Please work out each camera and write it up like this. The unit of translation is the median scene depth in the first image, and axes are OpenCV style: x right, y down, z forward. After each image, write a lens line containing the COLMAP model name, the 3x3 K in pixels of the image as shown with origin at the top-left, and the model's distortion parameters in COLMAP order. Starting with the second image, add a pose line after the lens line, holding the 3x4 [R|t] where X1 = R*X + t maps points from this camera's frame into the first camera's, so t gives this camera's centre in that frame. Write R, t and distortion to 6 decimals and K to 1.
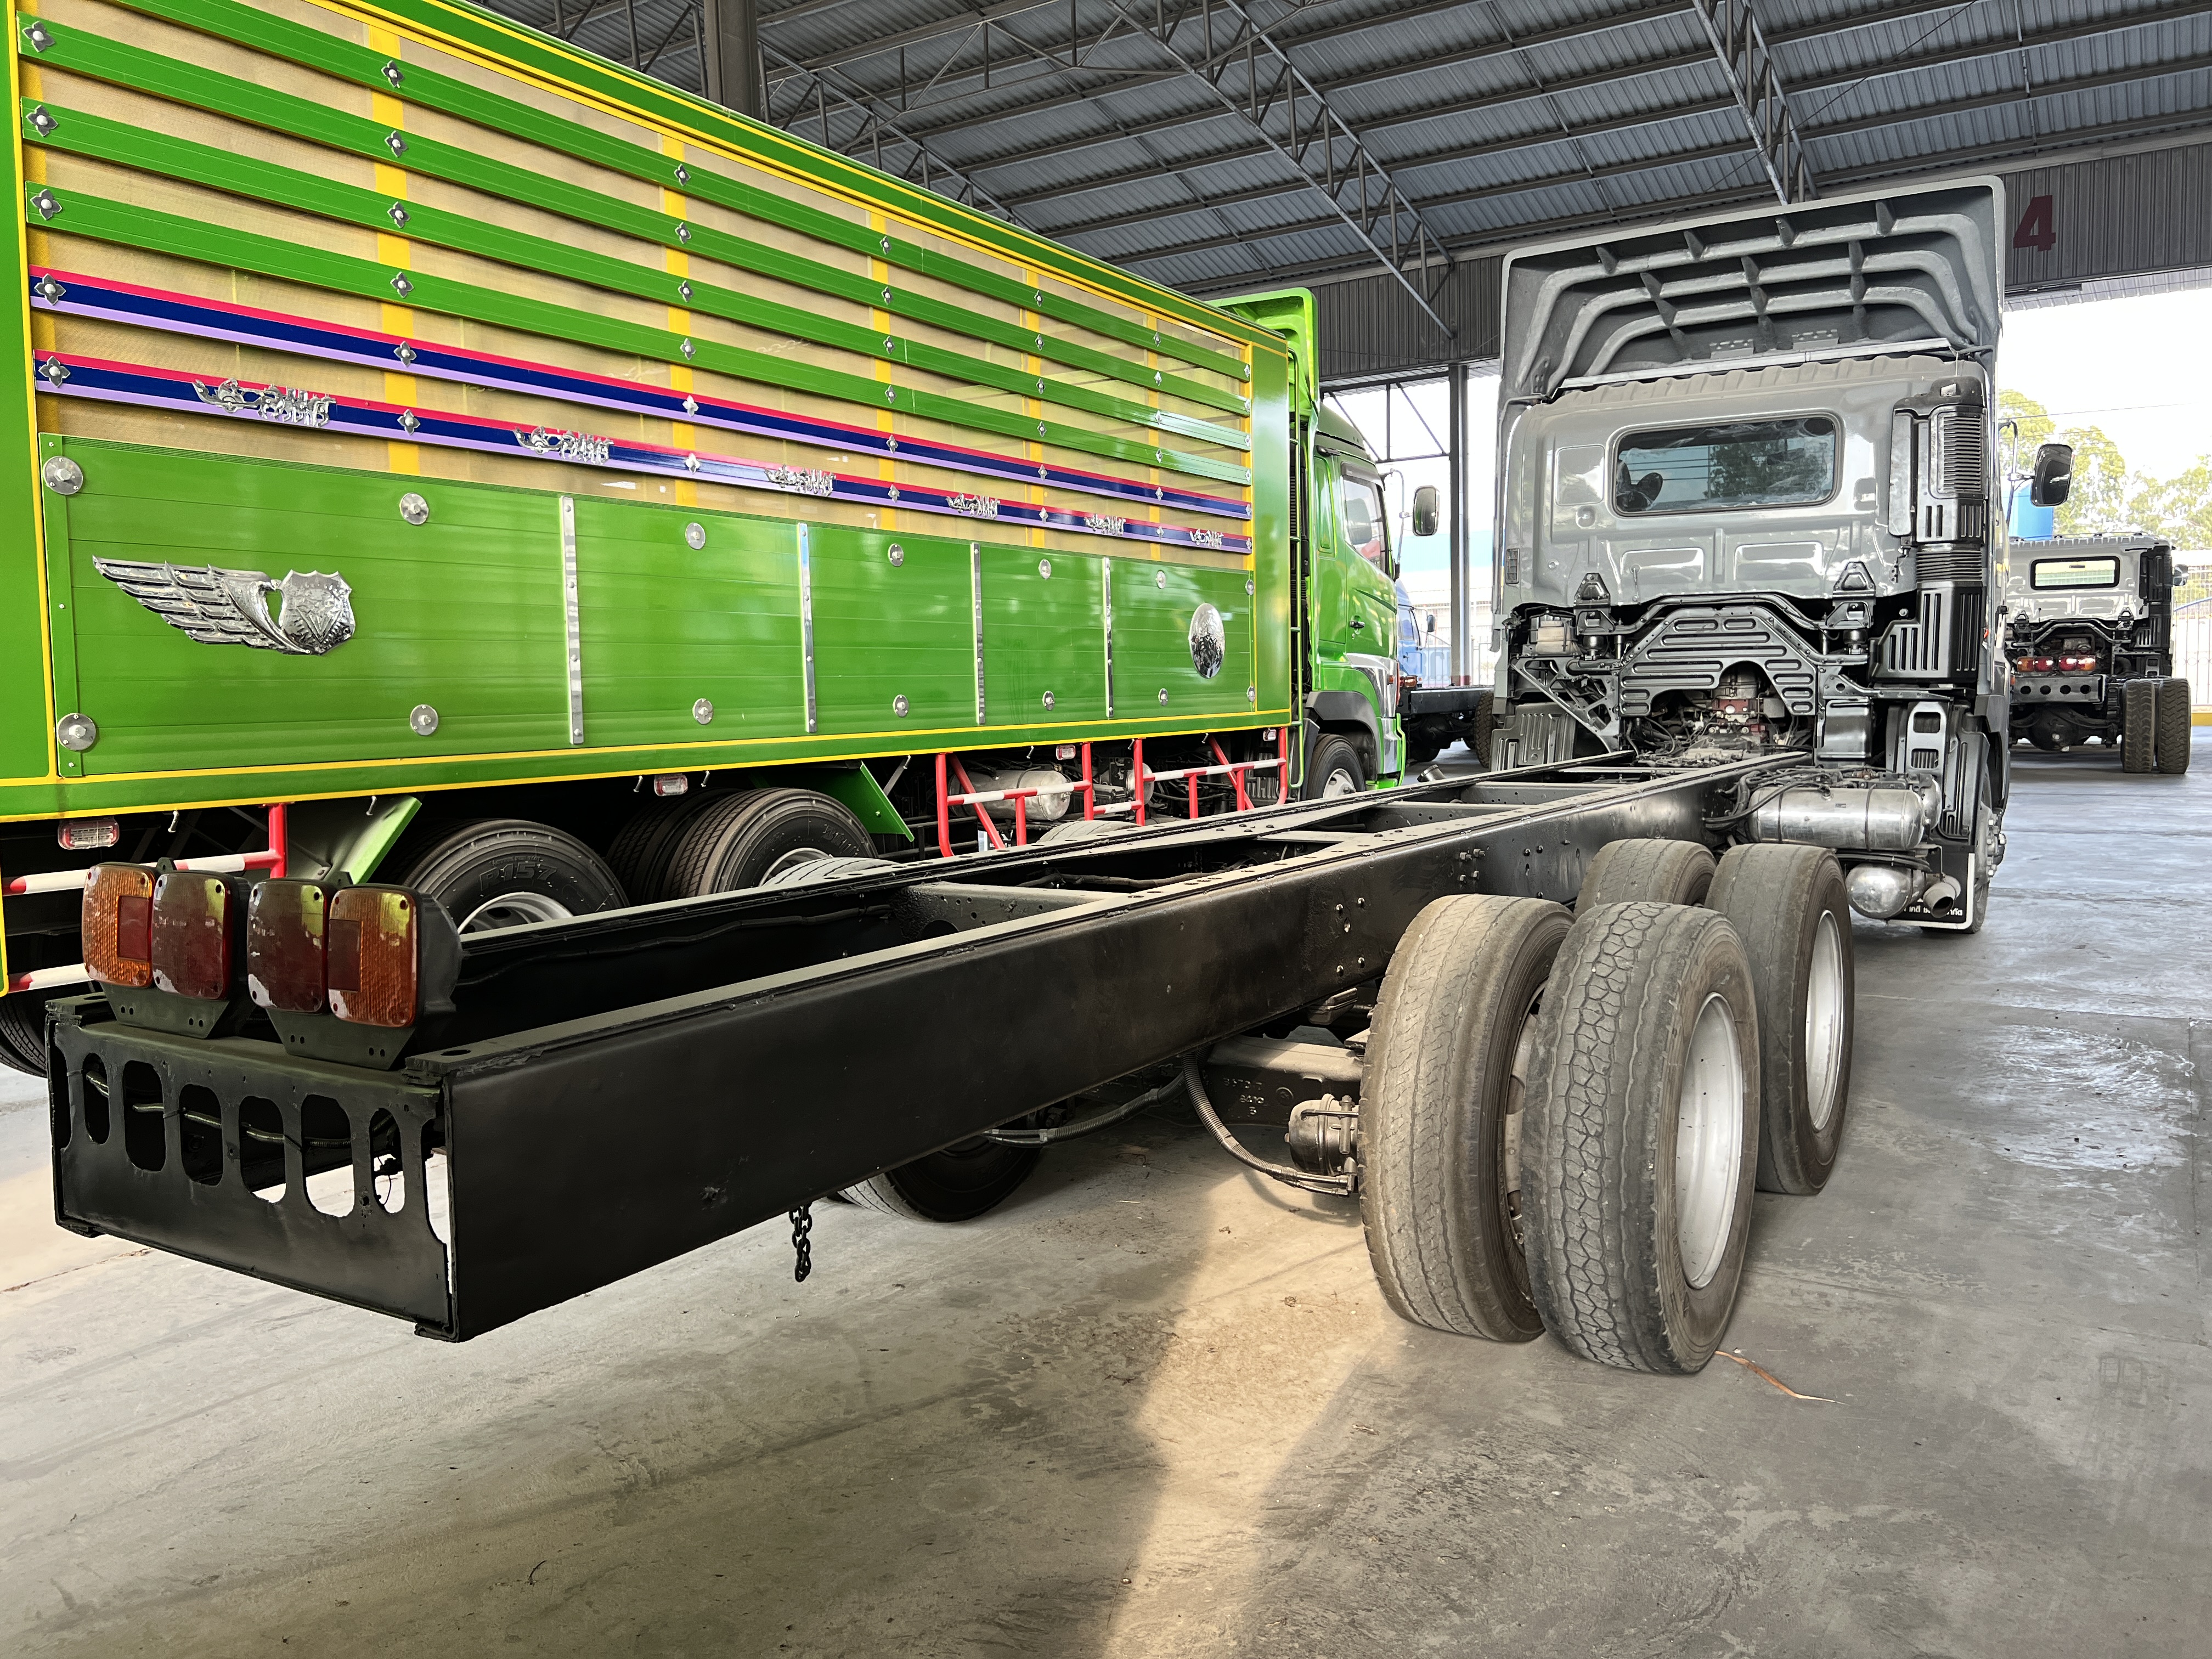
lens RADIAL K [[1653.2, 0, 1094.2], [0, 1653.2, 822.1], [0, 0, 1]] dist [0.067106, -0.083225]
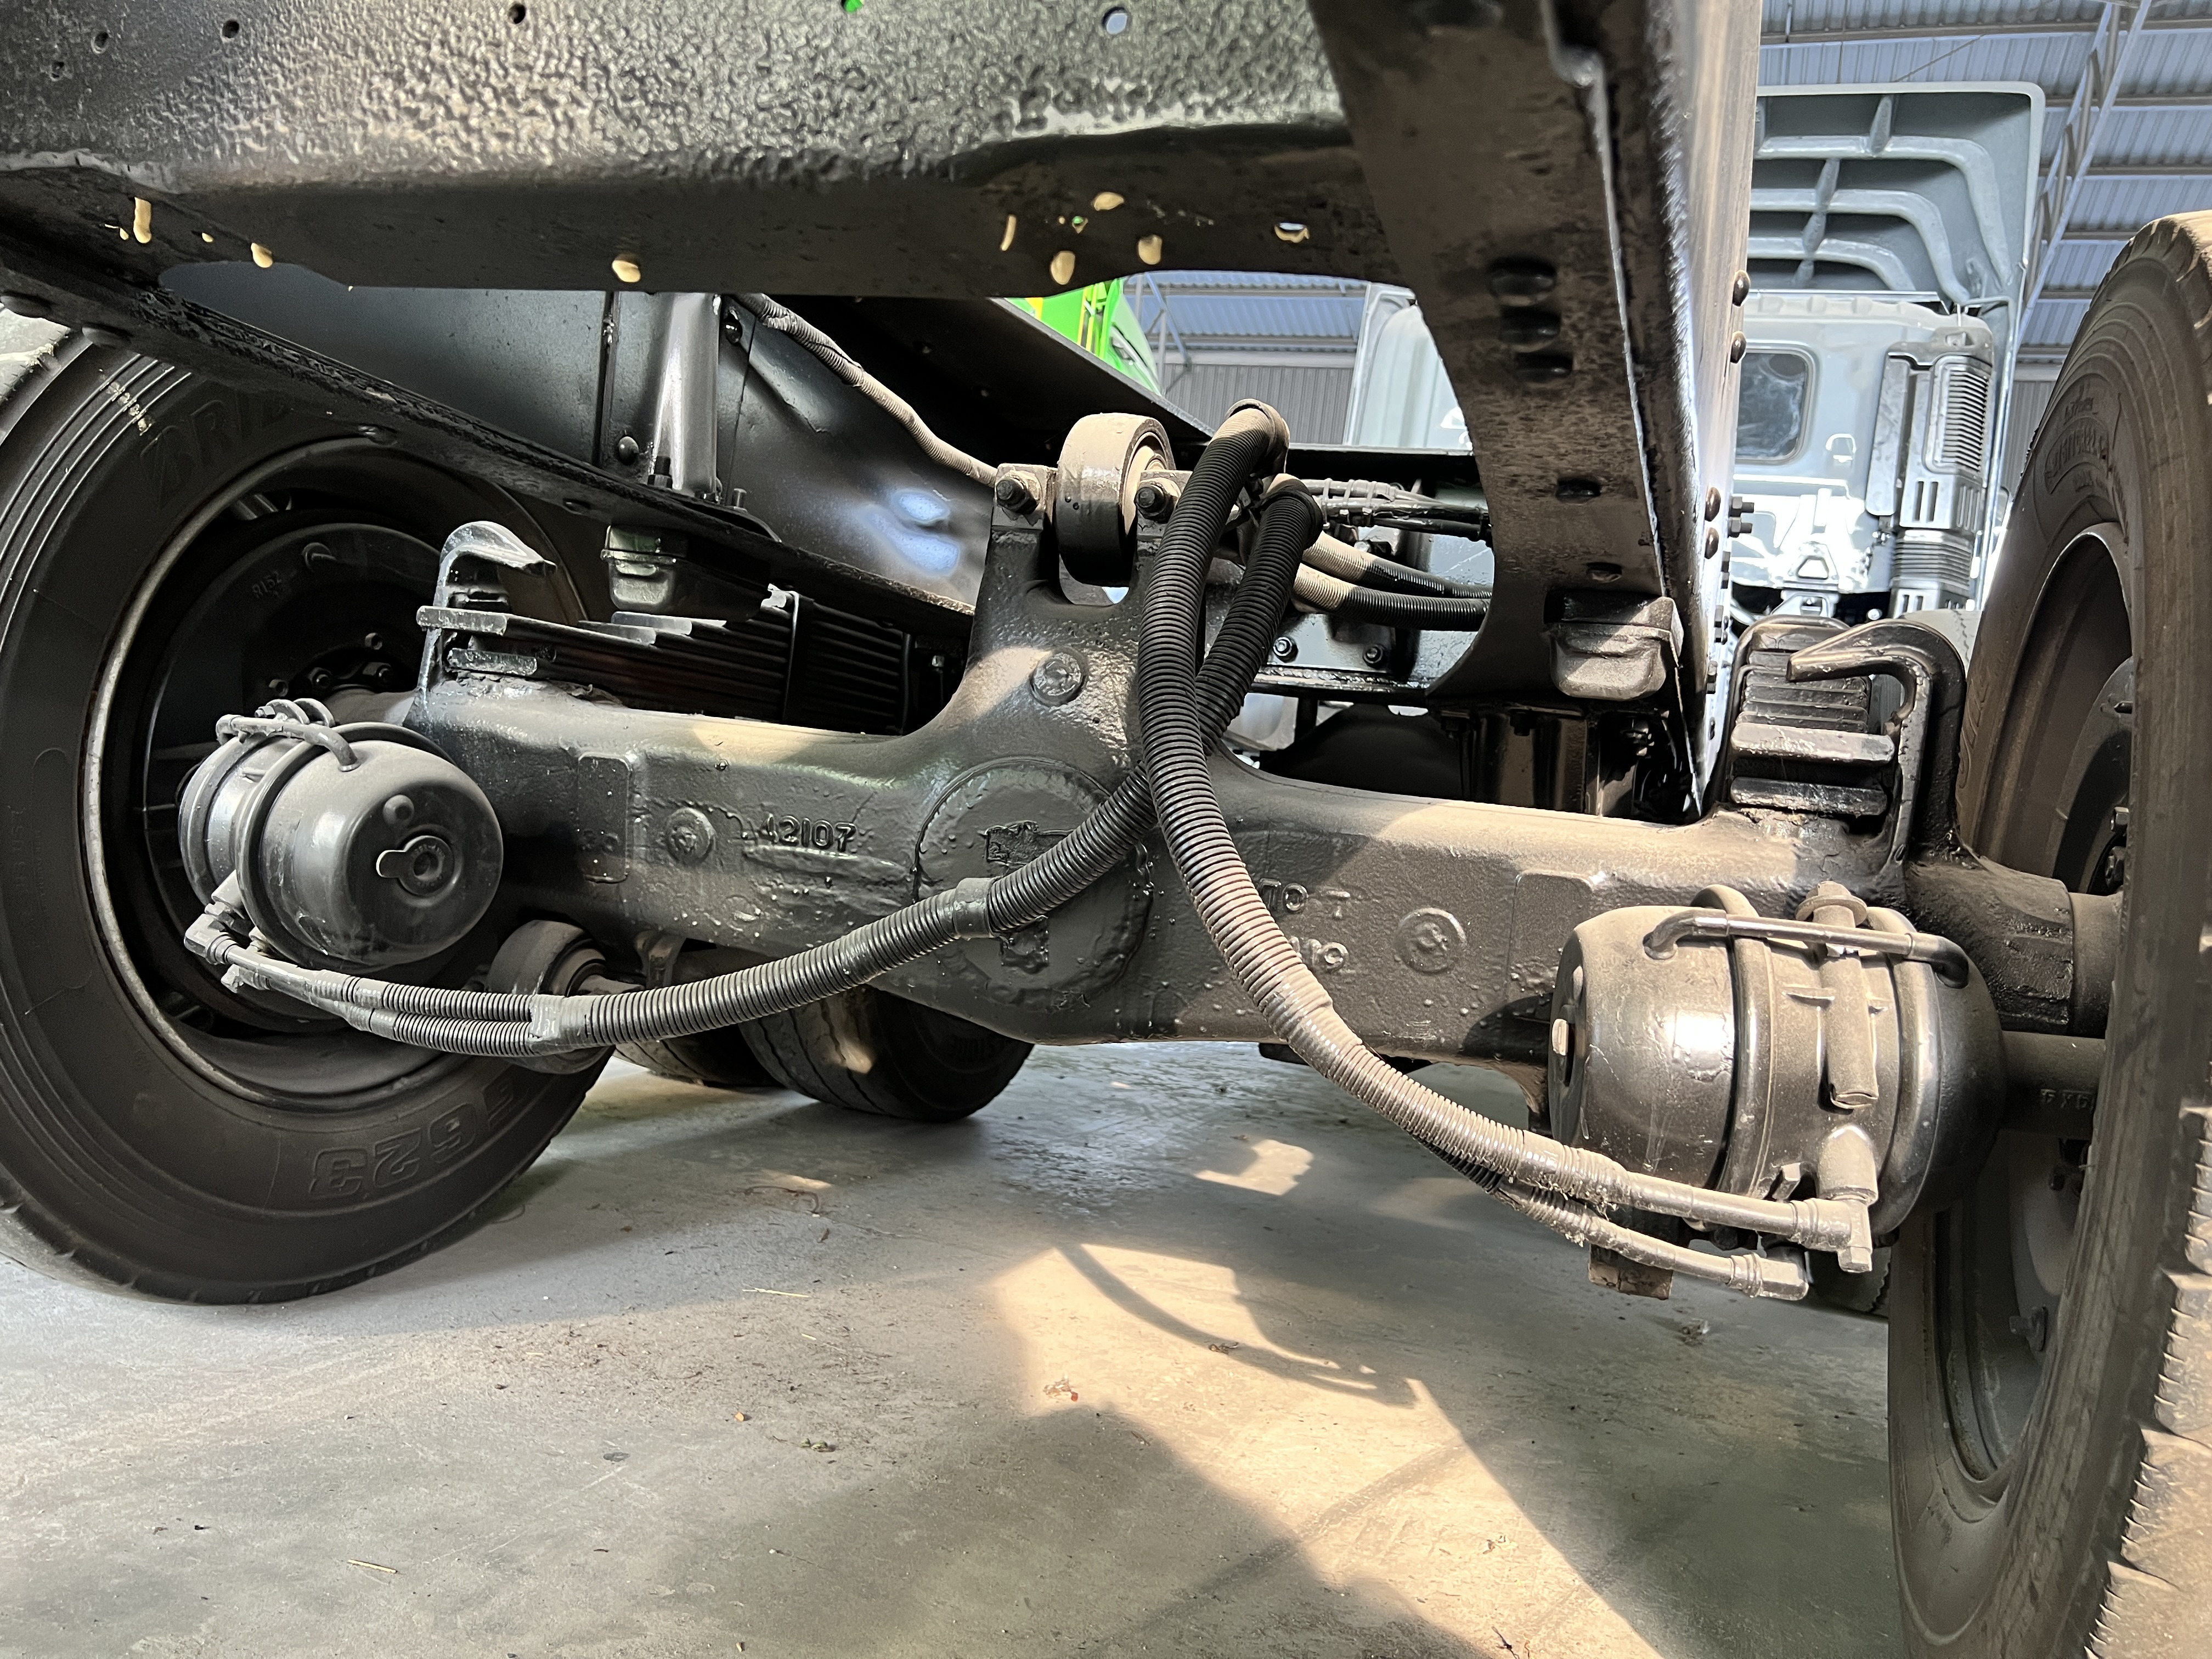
lens RADIAL K [[1653.2, 0, 1128.3], [0, 1653.2, 827.5], [0, 0, 1]] dist [0.067106, -0.083225]
pose [[0.960840, 0.149217, 0.233499, -0.003476], [-0.128966, 0.986614, -0.099804, 0.090232], [-0.245265, 0.065782, 0.967222, 0.361551]]
